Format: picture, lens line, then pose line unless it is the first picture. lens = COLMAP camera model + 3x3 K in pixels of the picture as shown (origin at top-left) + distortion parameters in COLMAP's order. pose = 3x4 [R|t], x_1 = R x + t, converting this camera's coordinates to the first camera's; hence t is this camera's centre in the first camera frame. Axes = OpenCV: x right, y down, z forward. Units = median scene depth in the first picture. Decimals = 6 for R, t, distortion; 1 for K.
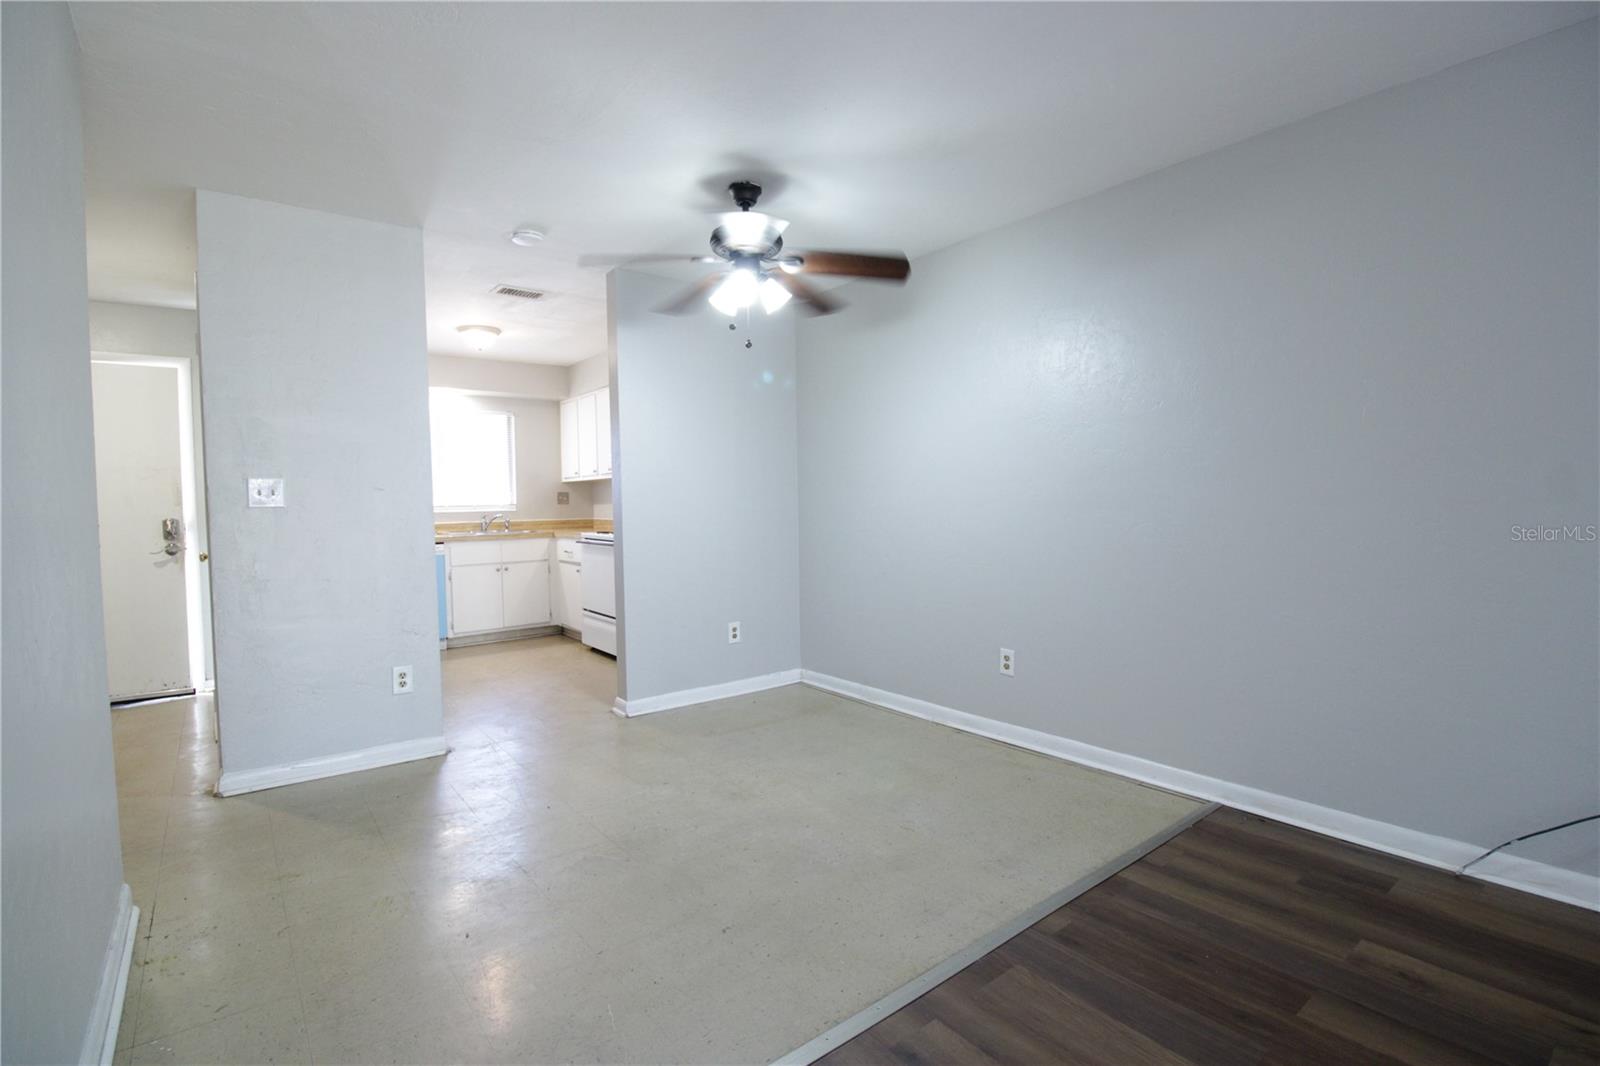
lens RADIAL K [[742.0, 0, 806.8], [0, 742.0, 533.7], [0, 0, 1]] dist [0.005780, -0.015899]
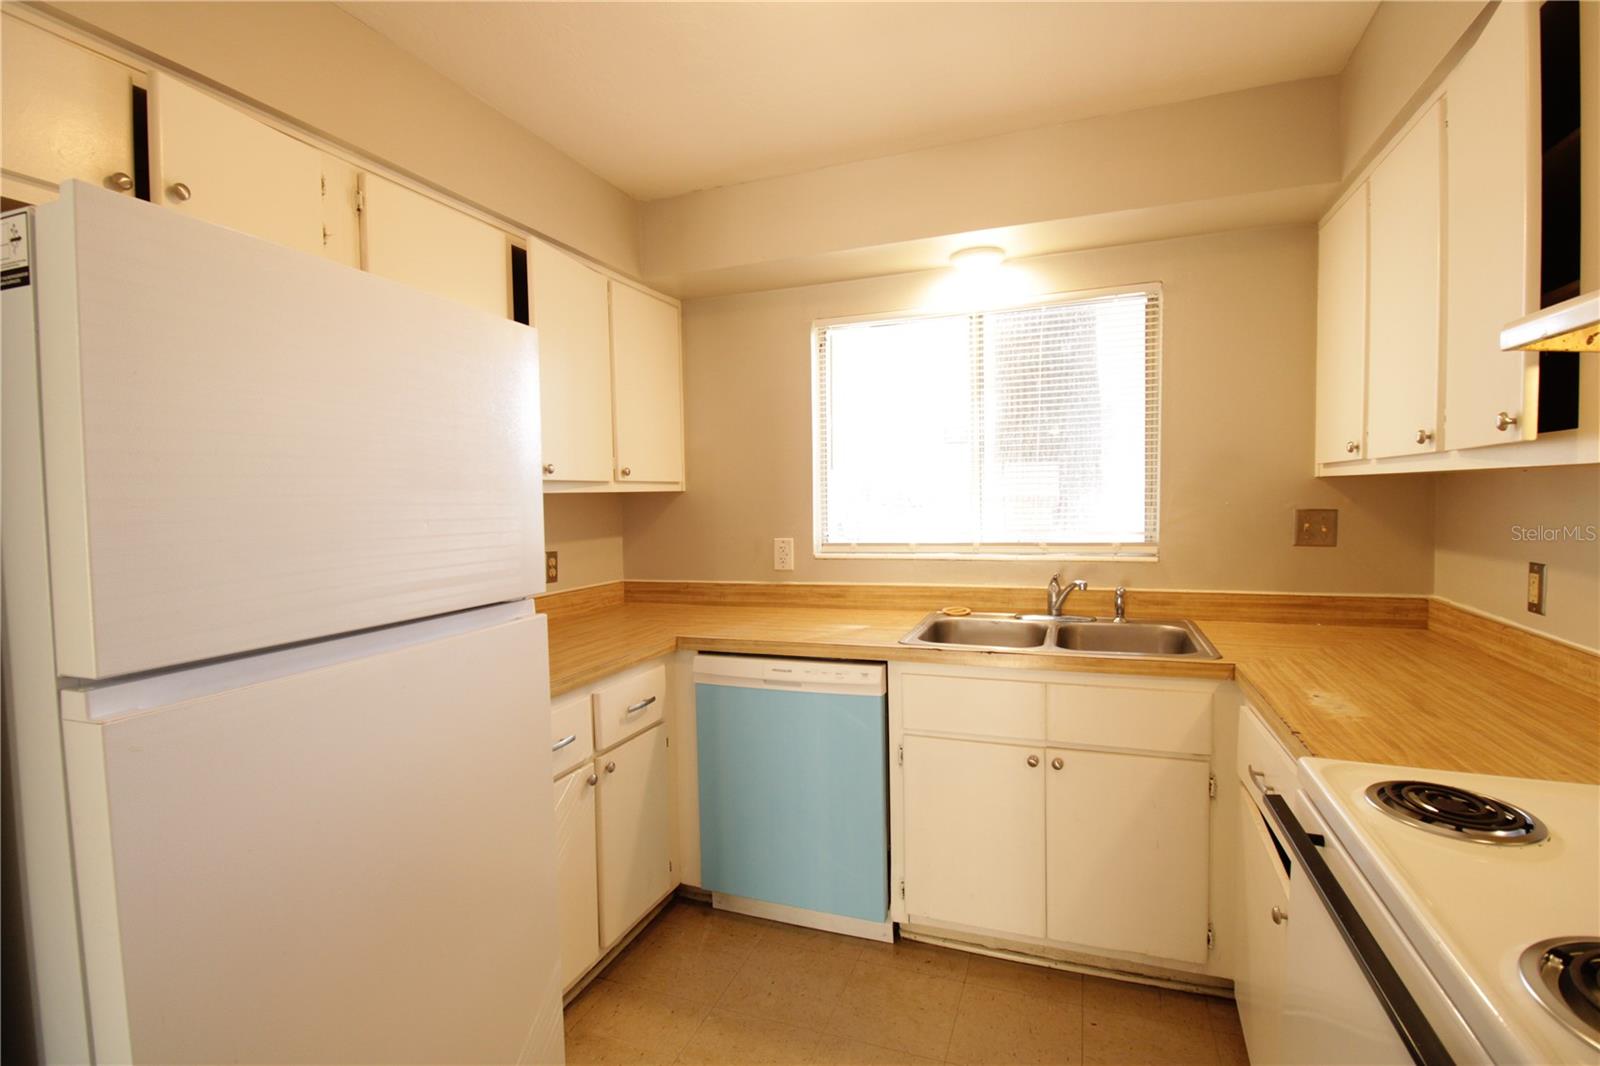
lens RADIAL K [[742.0, 0, 806.8], [0, 742.0, 533.7], [0, 0, 1]] dist [0.005780, -0.015899]
pose [[0.520750, 0.052228, -0.852110, -0.203298], [-0.024944, 0.998632, 0.045965, -0.064691], [0.853345, -0.002681, 0.521340, 0.770525]]
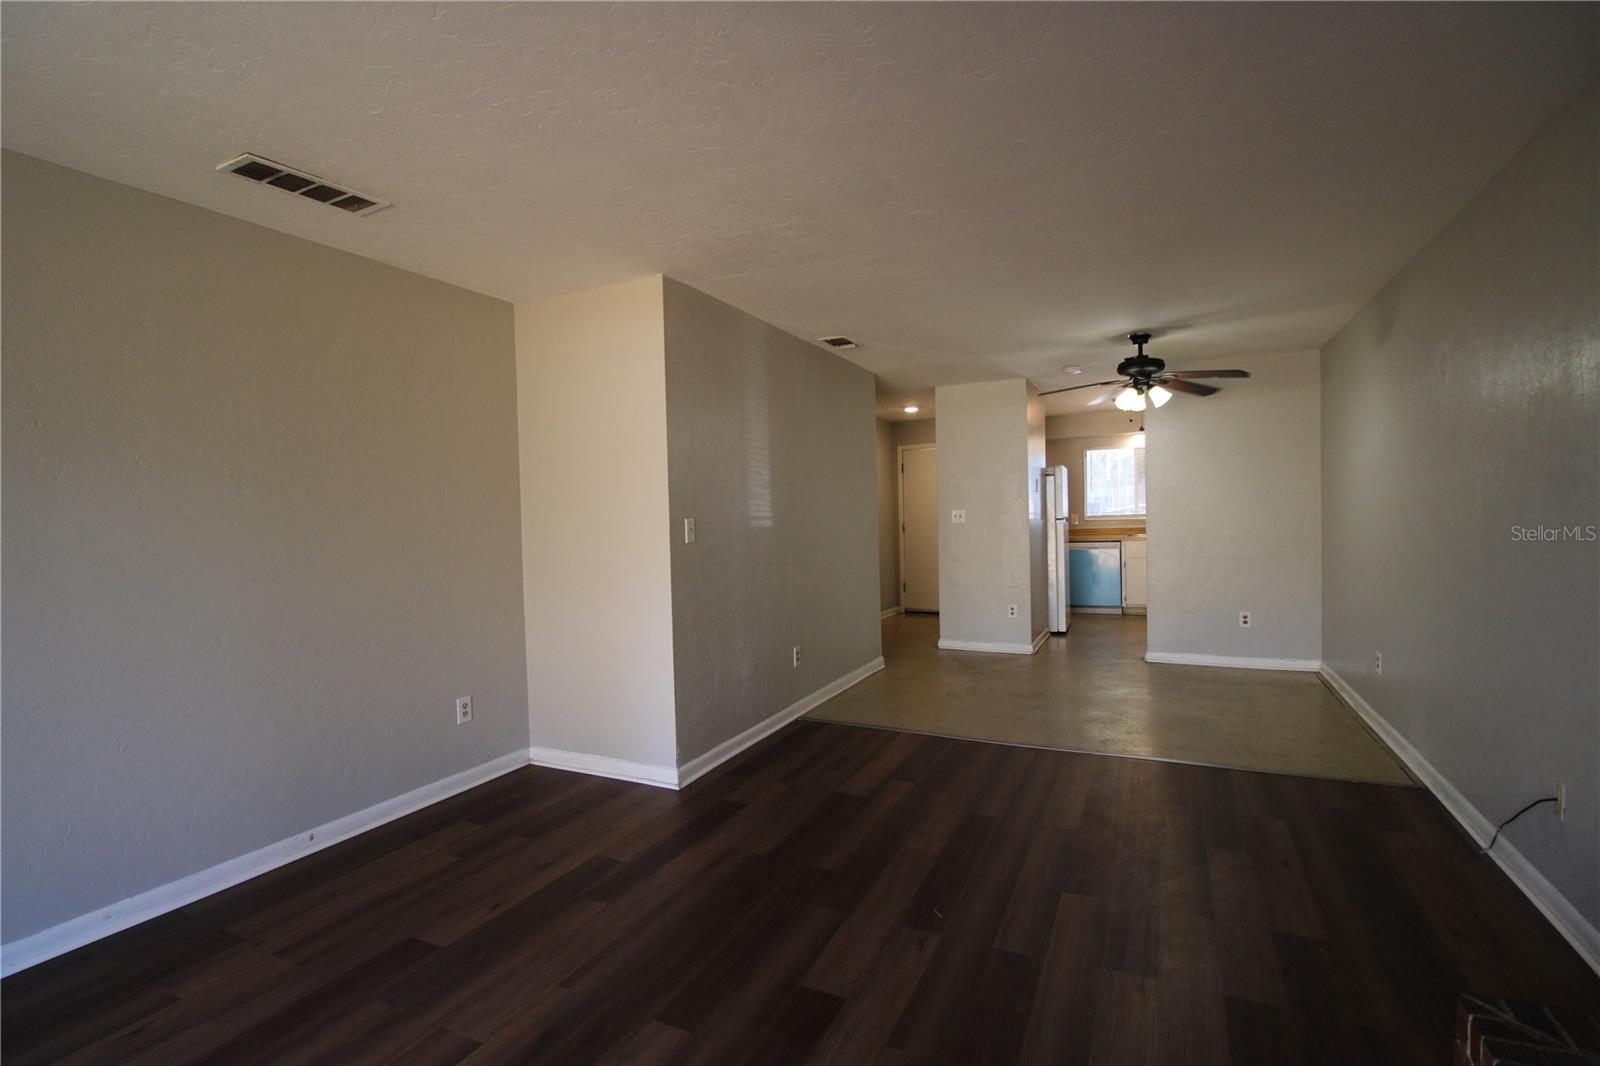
lens RADIAL K [[742.0, 0, 806.8], [0, 742.0, 533.7], [0, 0, 1]] dist [0.005780, -0.015899]
pose [[0.440359, 0.029823, -0.897327, 0.538799], [-0.019961, 0.999526, 0.023424, -0.023493], [0.897600, 0.007596, 0.440745, -0.192203]]
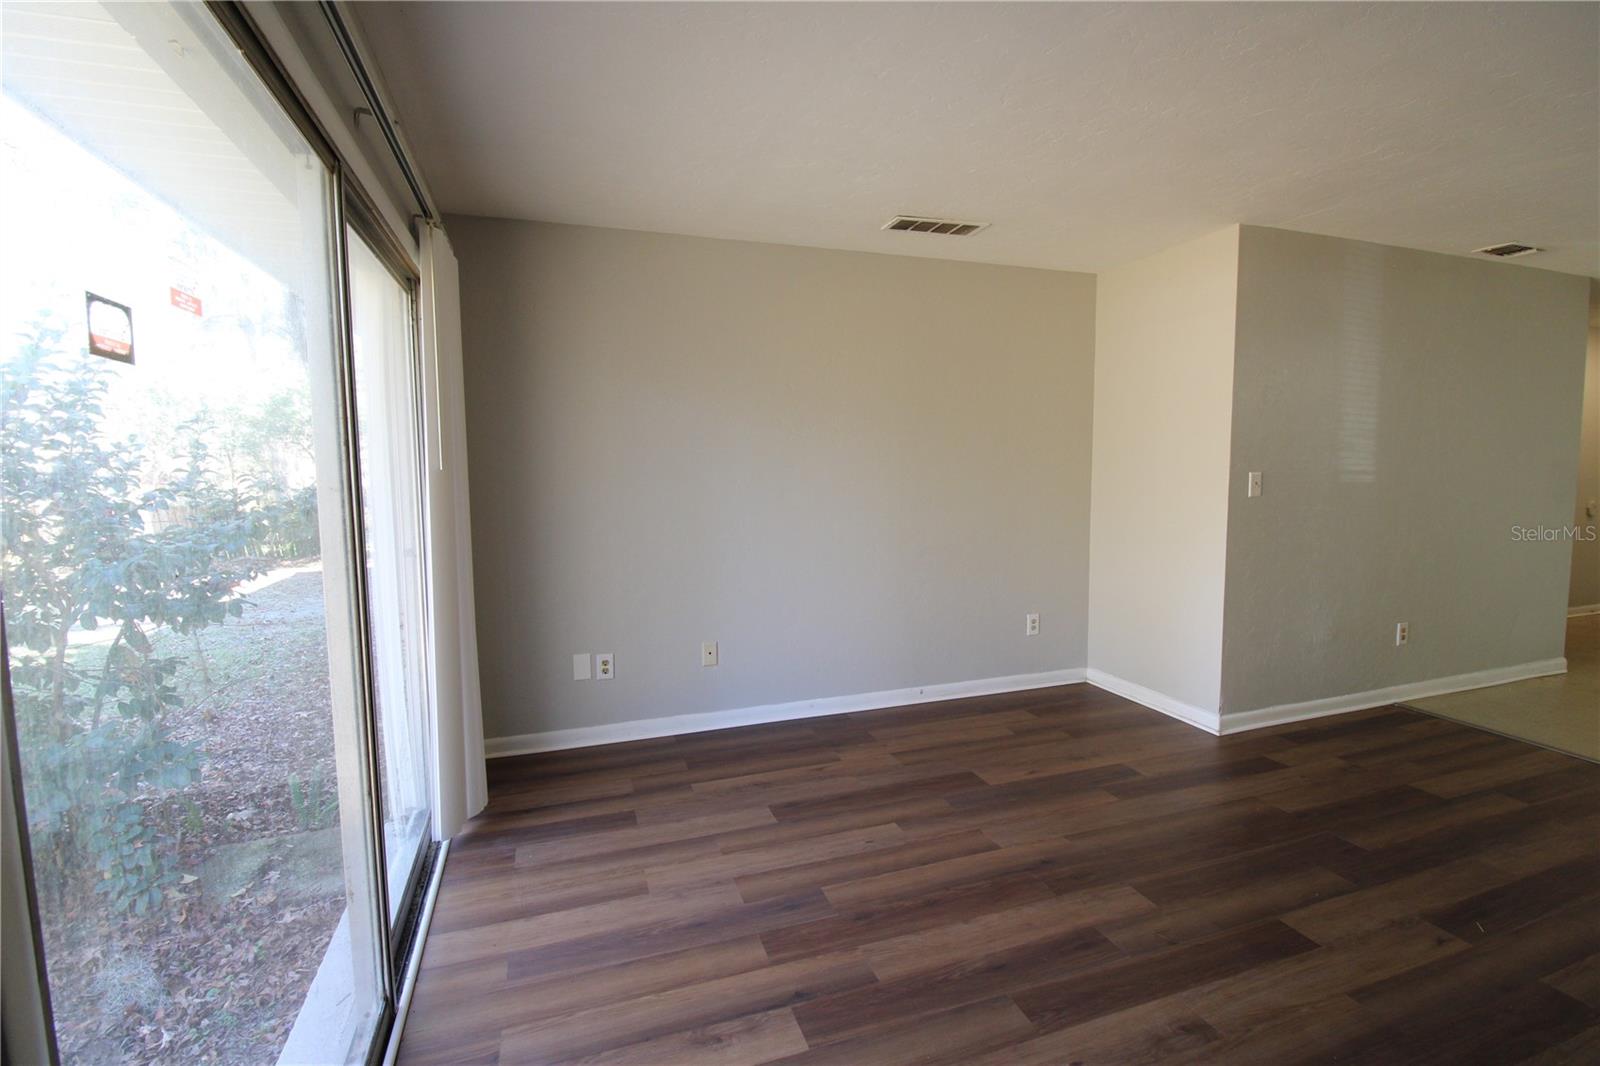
lens RADIAL K [[742.0, 0, 806.8], [0, 742.0, 533.7], [0, 0, 1]] dist [0.005780, -0.015899]
pose [[-0.327494, 0.105591, -0.938935, 0.633698], [-0.025036, 0.992417, 0.120338, -0.033132], [0.944522, 0.062917, -0.322367, -0.155876]]
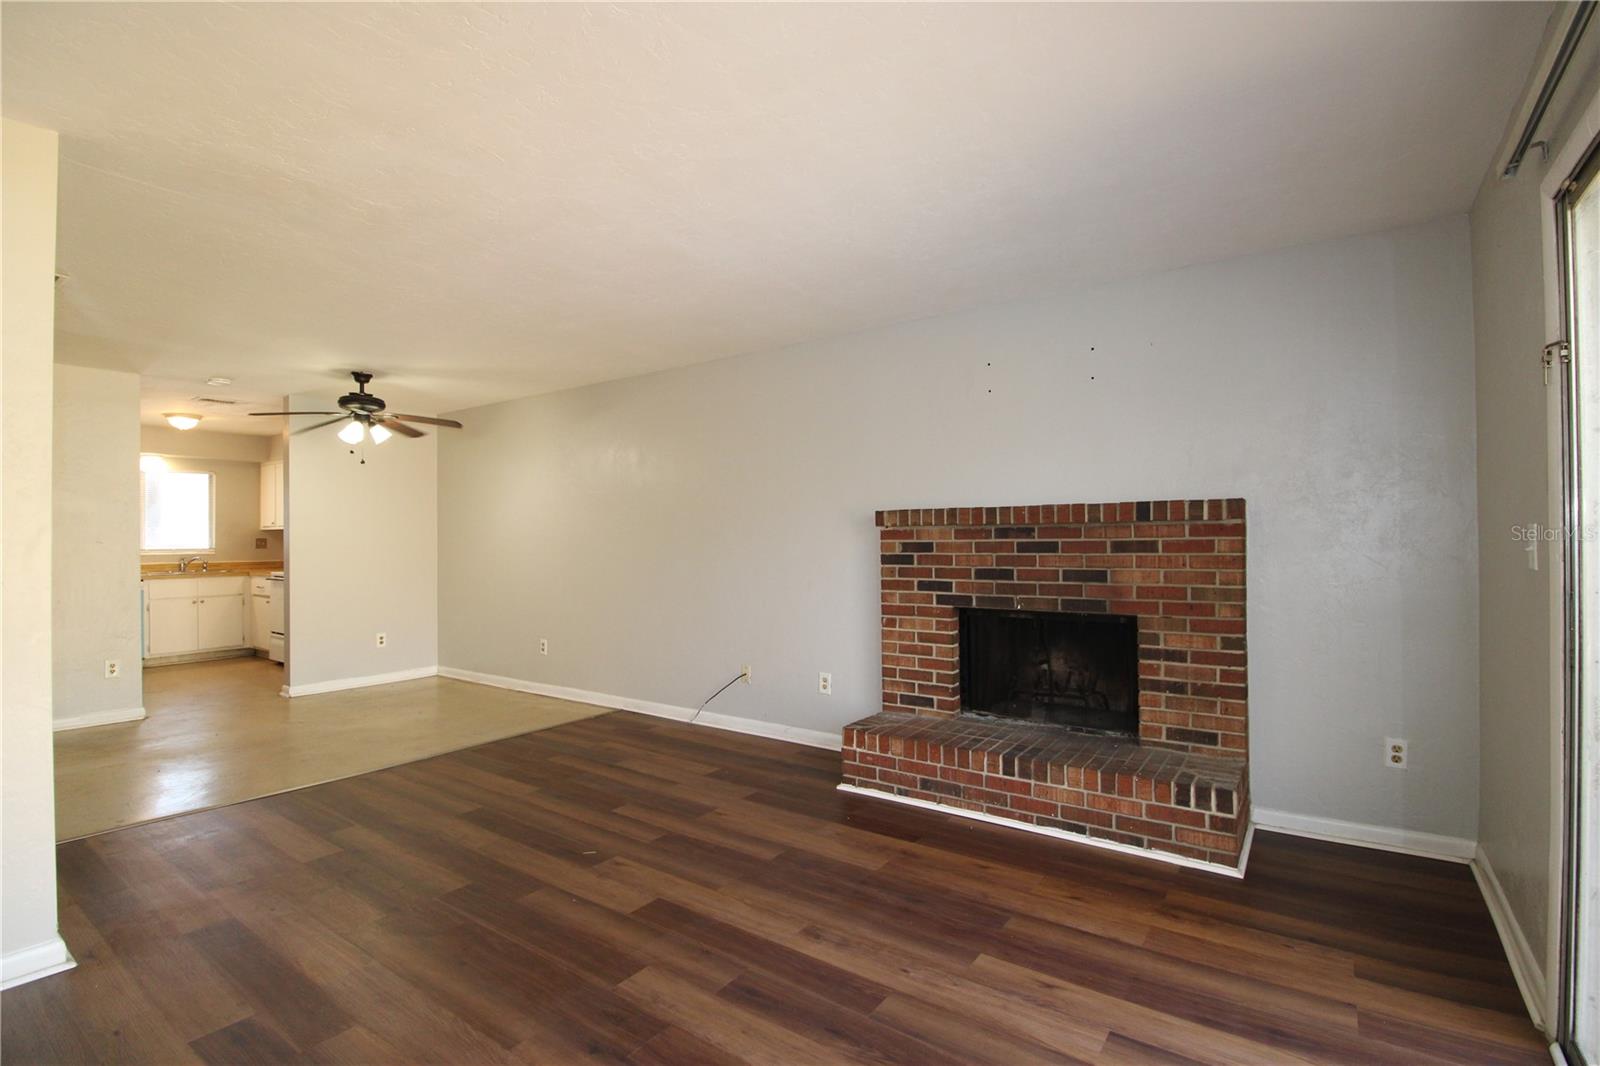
lens RADIAL K [[742.0, 0, 806.8], [0, 742.0, 533.7], [0, 0, 1]] dist [0.005780, -0.015899]
pose [[0.959740, 0.011007, 0.280676, 0.216935], [0.004053, 0.998585, -0.053021, 0.004347], [-0.280862, 0.052024, 0.958337, -0.472893]]
